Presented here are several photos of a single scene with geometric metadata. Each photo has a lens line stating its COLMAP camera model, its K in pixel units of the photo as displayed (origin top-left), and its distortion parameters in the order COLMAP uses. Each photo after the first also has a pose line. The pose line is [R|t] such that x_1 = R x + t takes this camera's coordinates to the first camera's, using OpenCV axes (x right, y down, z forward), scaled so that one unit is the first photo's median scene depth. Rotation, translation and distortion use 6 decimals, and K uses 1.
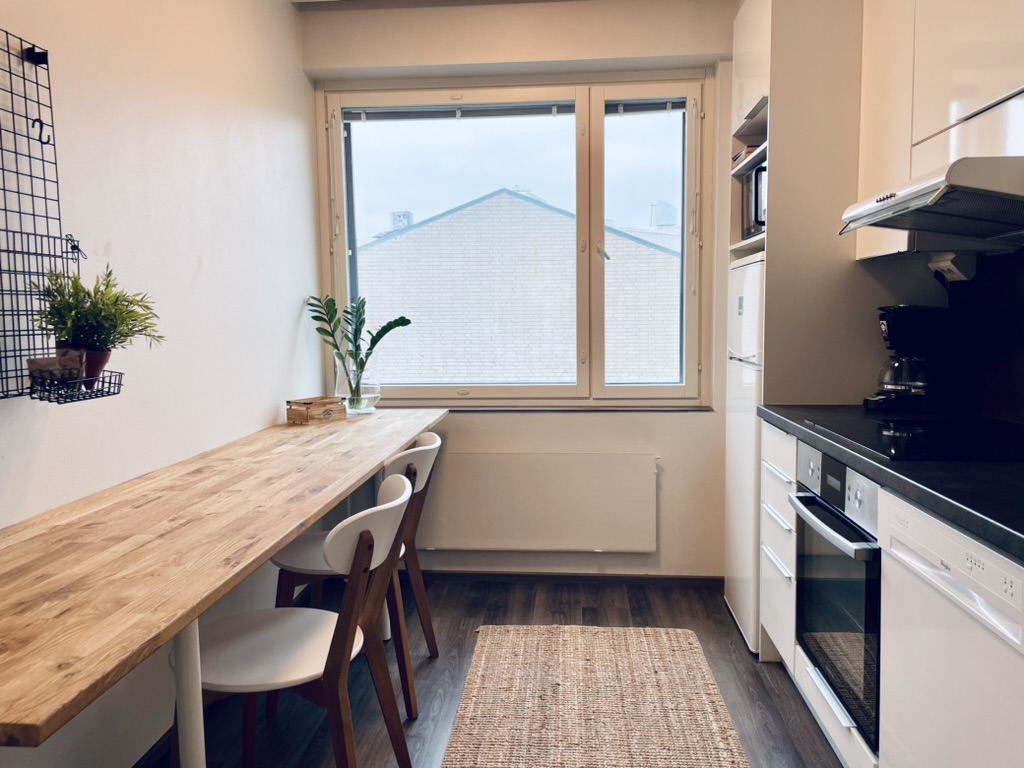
lens RADIAL K [[765.7, 0, 512.0], [0, 765.7, 384.0], [0, 0, 1]] dist [0.089651, -0.145556]
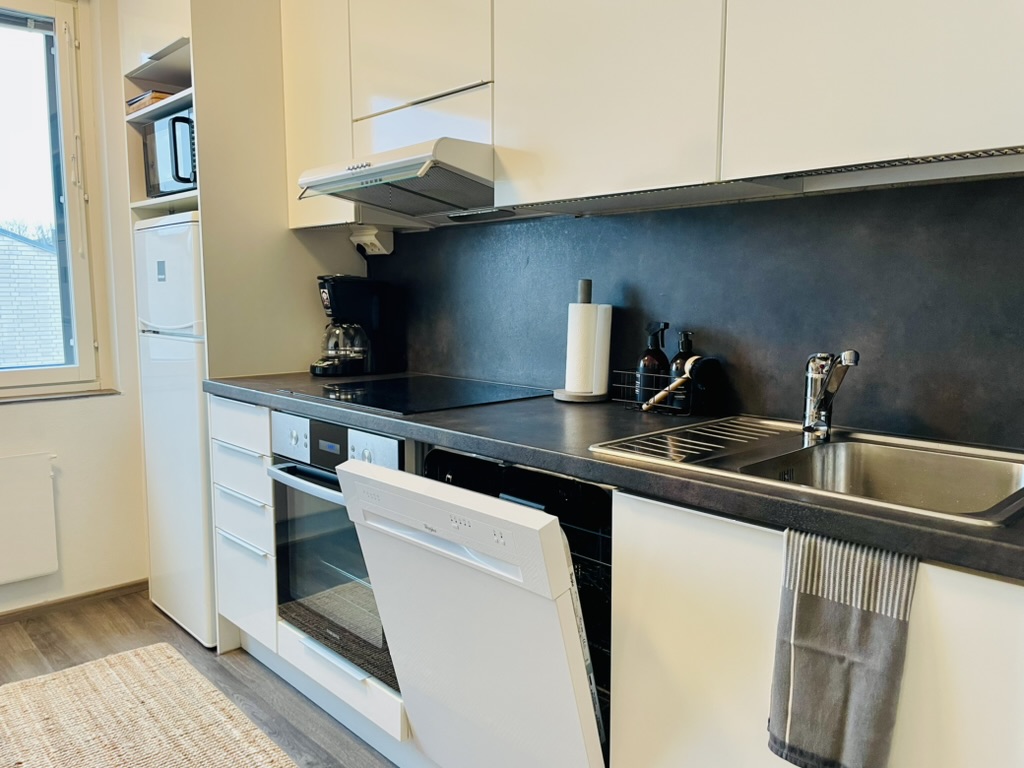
lens RADIAL K [[772.0, 0, 512.4], [0, 772.0, 387.7], [0, 0, 1]] dist [0.070333, -0.100308]
pose [[0.667125, -0.078610, 0.740786, -0.128440], [0.056899, 0.996889, 0.054546, 0.007132], [-0.742770, 0.005761, 0.669522, 0.115040]]
